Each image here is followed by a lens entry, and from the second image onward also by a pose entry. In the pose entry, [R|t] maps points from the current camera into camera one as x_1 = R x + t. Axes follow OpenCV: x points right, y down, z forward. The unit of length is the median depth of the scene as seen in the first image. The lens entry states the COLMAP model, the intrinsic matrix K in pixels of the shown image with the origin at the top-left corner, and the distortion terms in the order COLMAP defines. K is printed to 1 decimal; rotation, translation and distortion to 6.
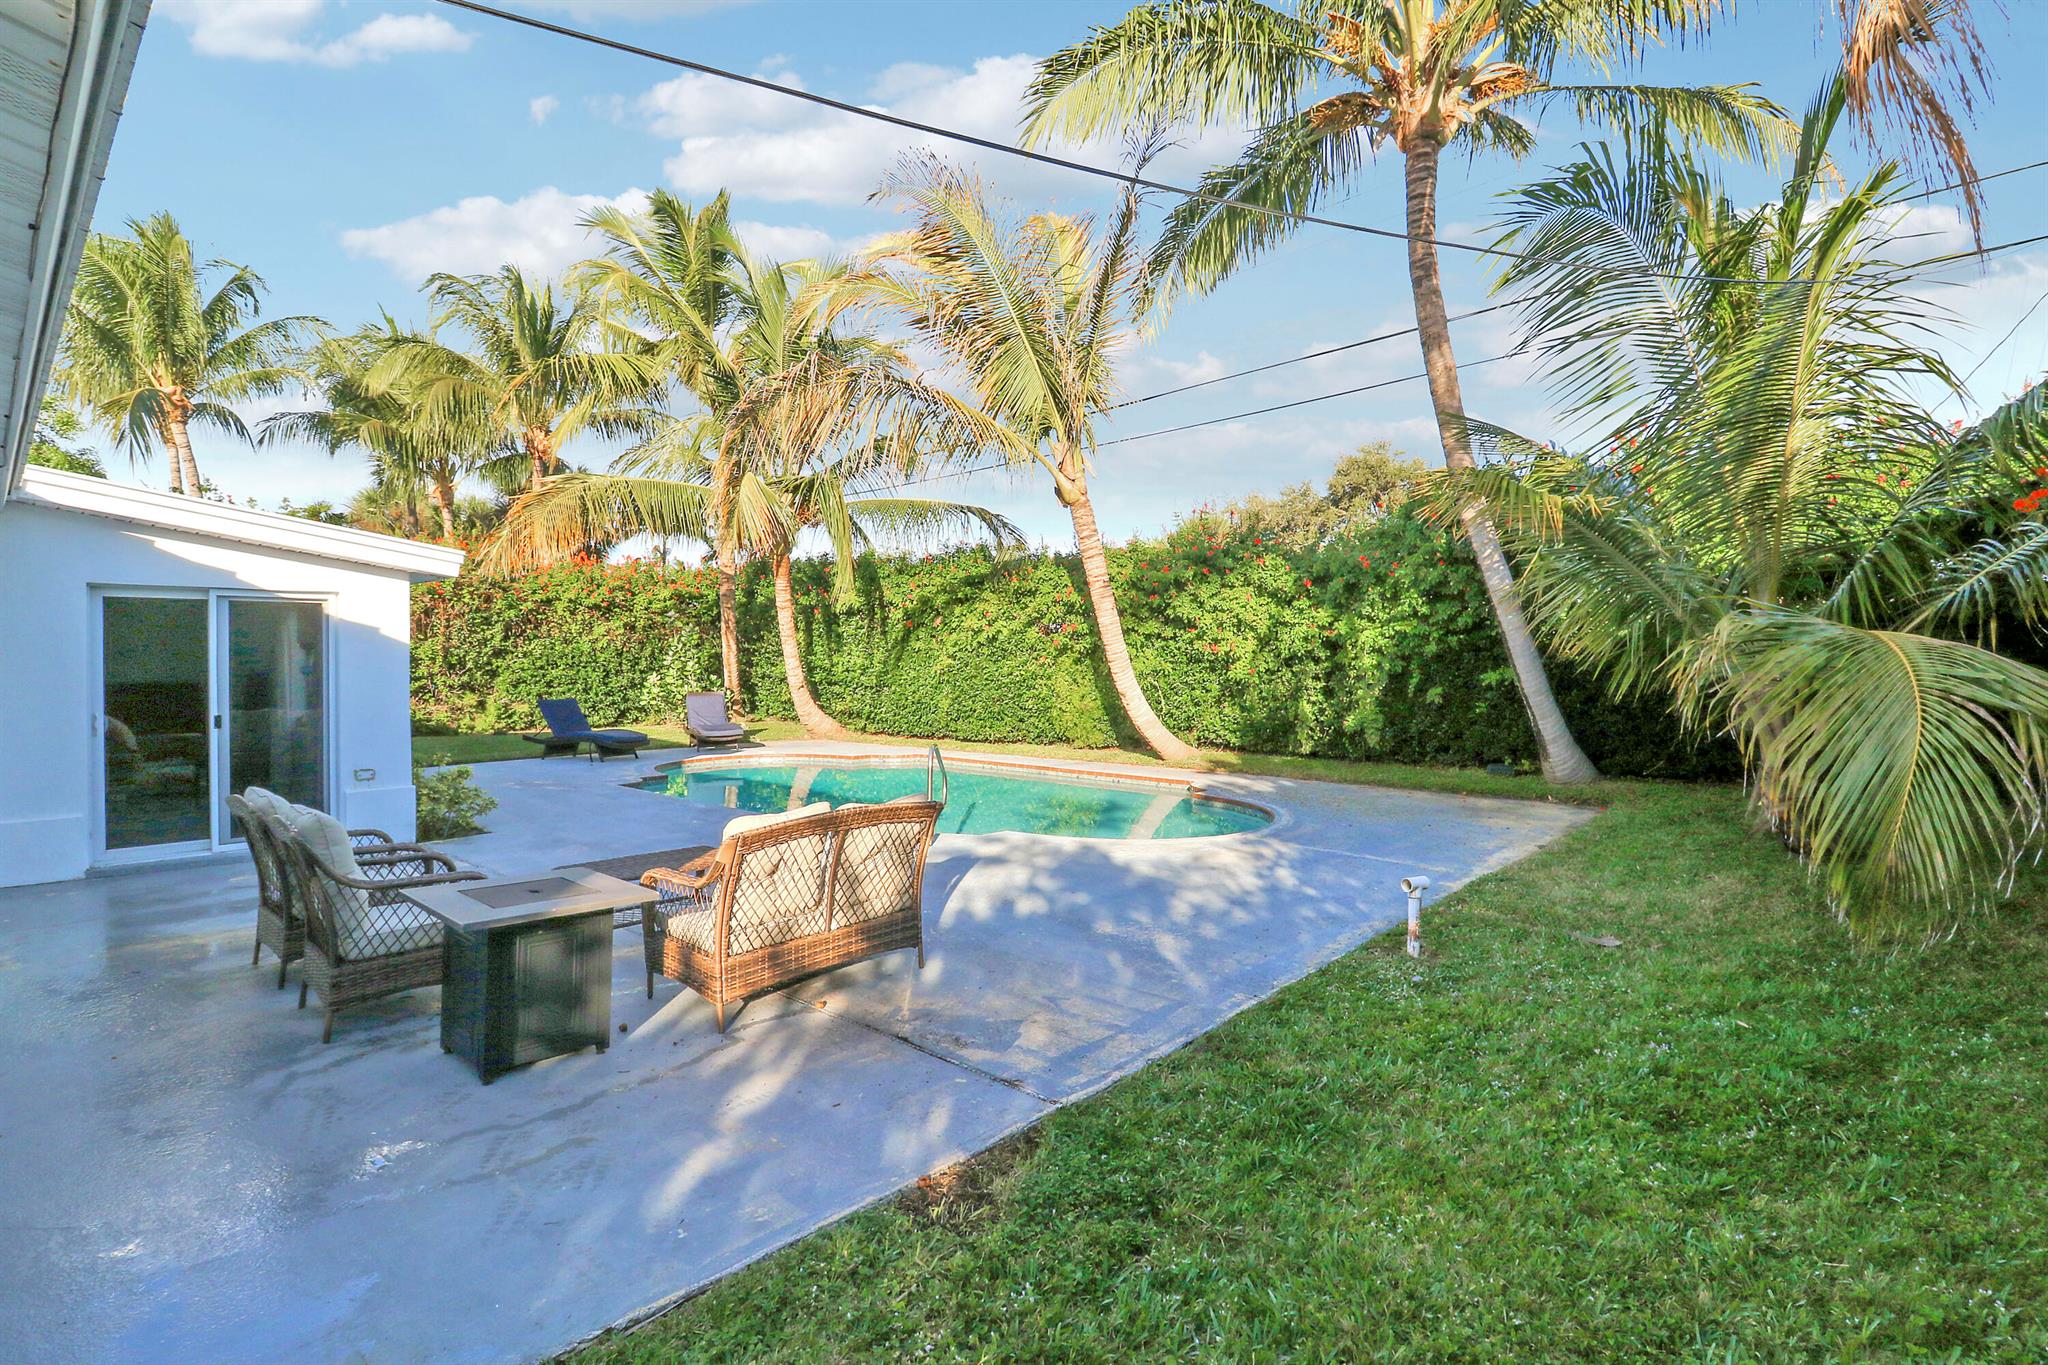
lens RADIAL K [[967.8, 0, 1047.6], [0, 967.8, 654.0], [0, 0, 1]] dist [-0.001107, -0.013366]
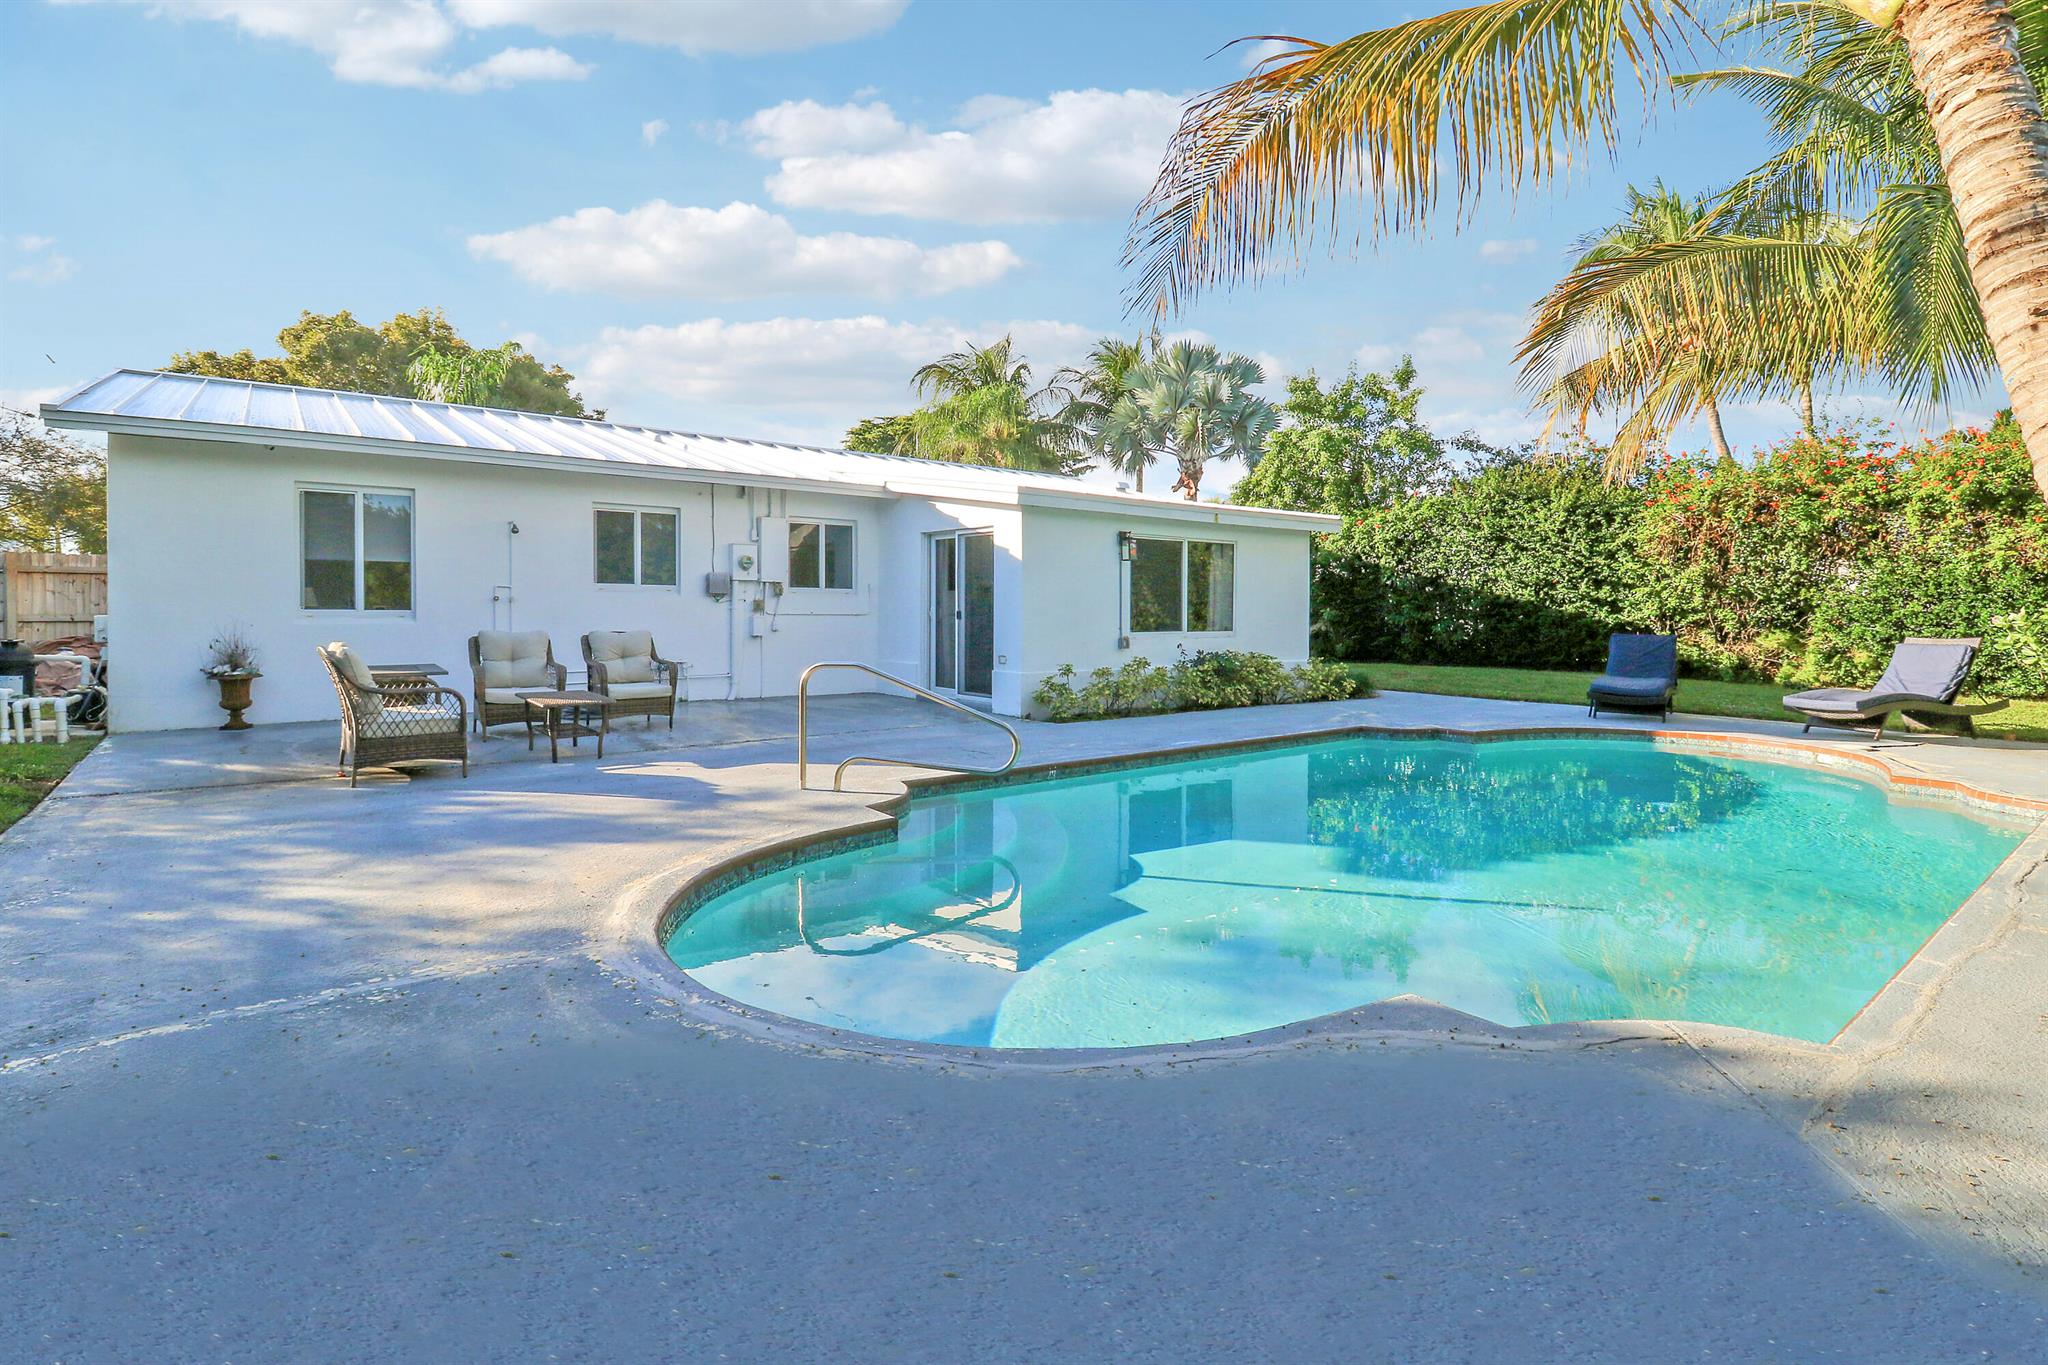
lens RADIAL K [[967.8, 0, 1047.6], [0, 967.8, 654.0], [0, 0, 1]] dist [-0.001107, -0.013366]
pose [[-0.155659, 0.038579, -0.987057, 0.271273], [-0.003013, 0.999214, 0.039530, 0.028849], [0.987806, 0.009127, -0.155420, 0.562471]]
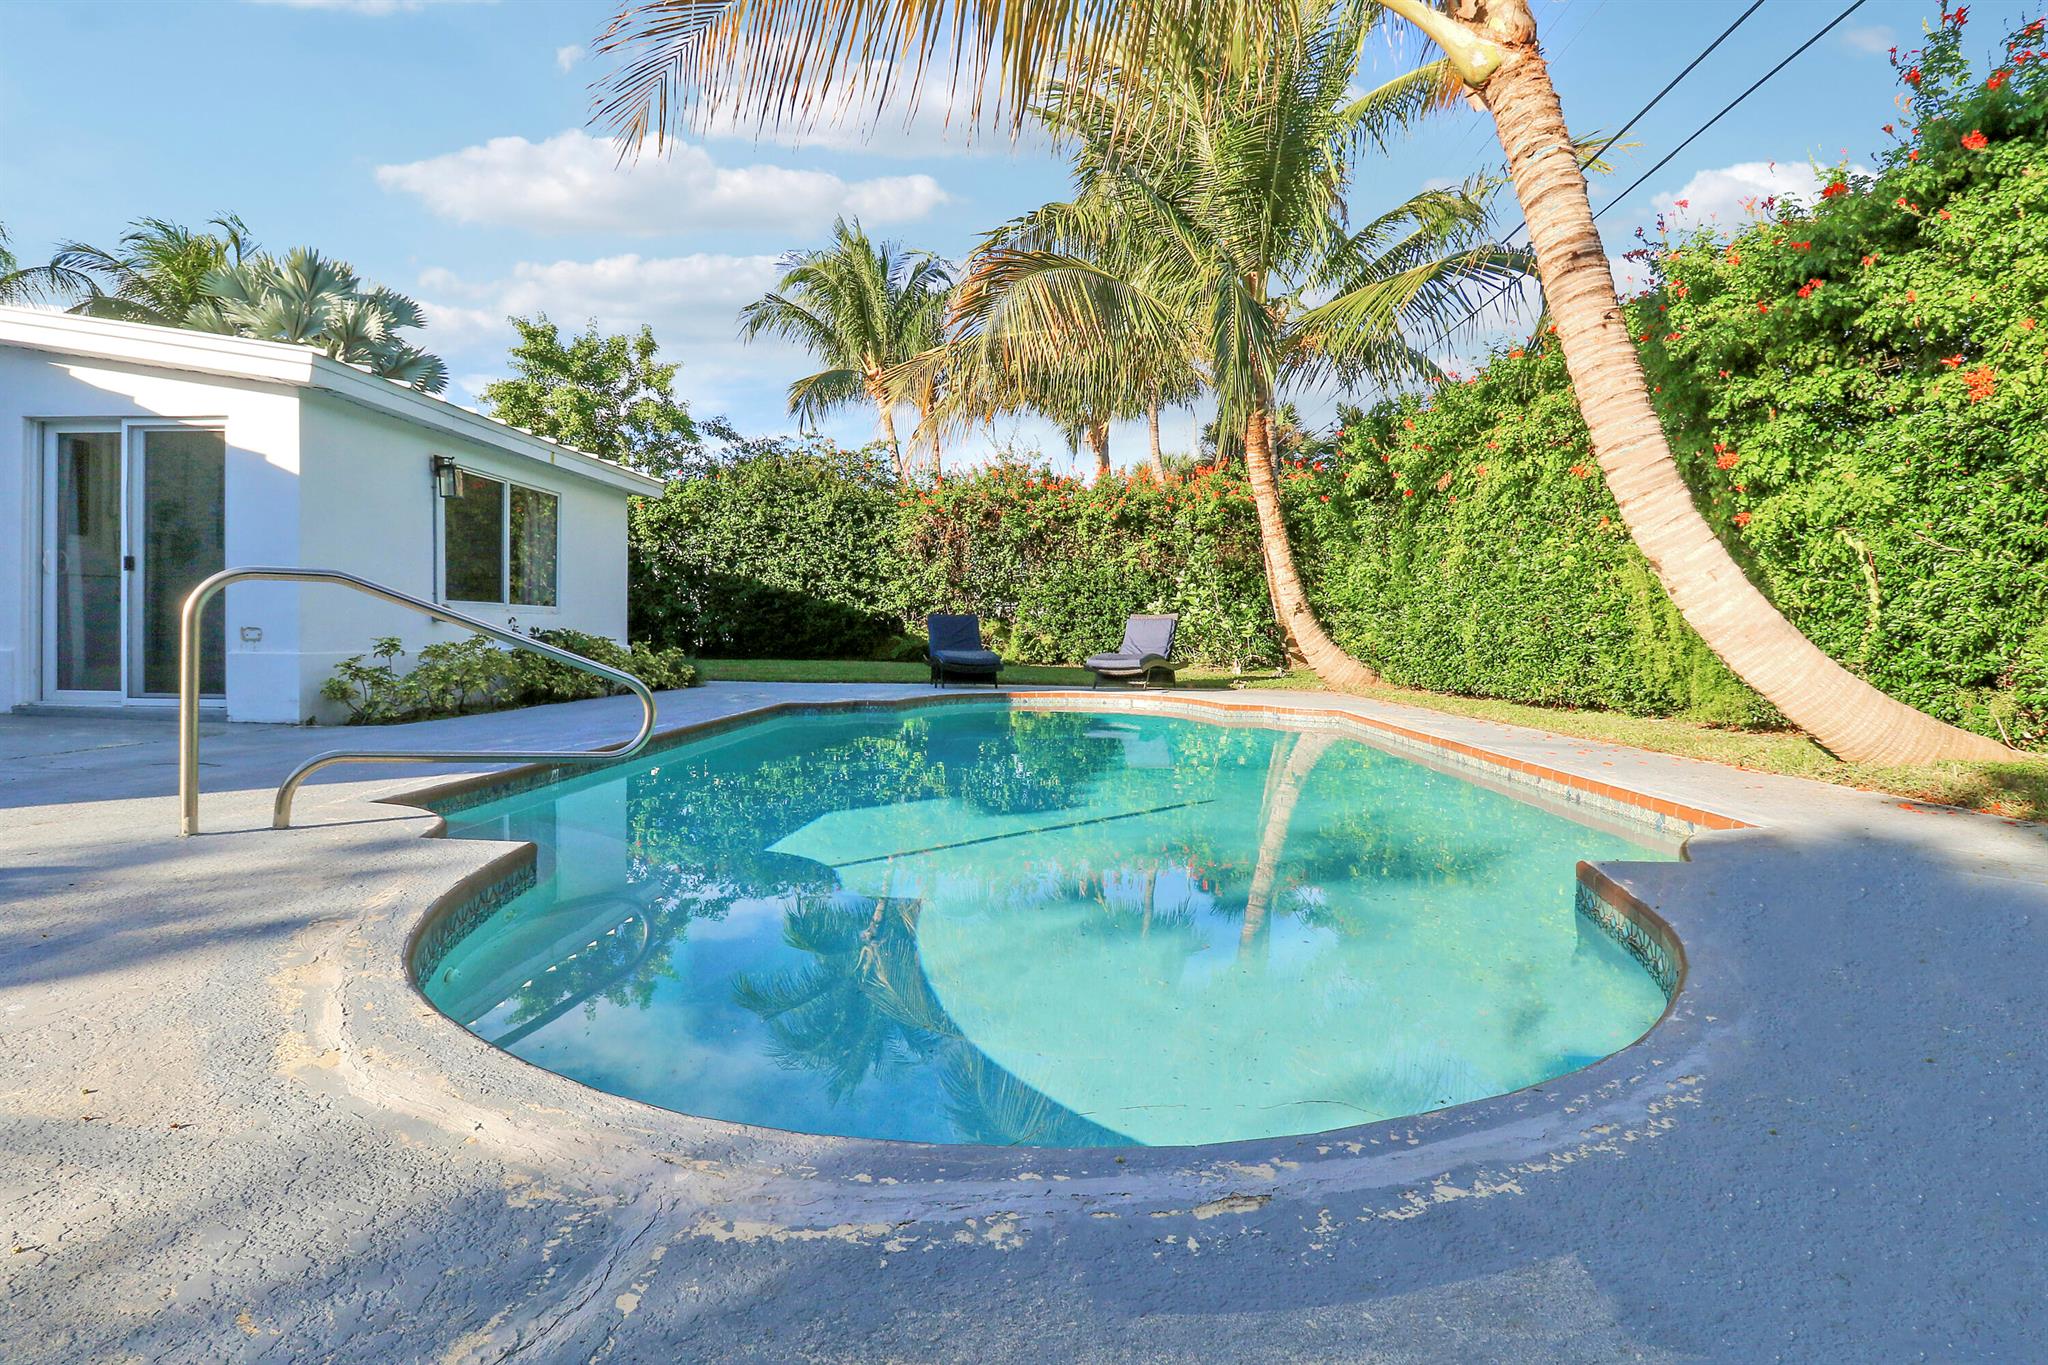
lens RADIAL K [[987.4, 0, 1025.0], [0, 987.4, 658.4], [0, 0, 1]] dist [0.010752, -0.017864]
pose [[0.638656, 0.017801, -0.769286, 0.165851], [-0.001174, 0.999754, 0.022159, 0.056724], [0.769491, -0.013249, 0.638520, 0.428401]]
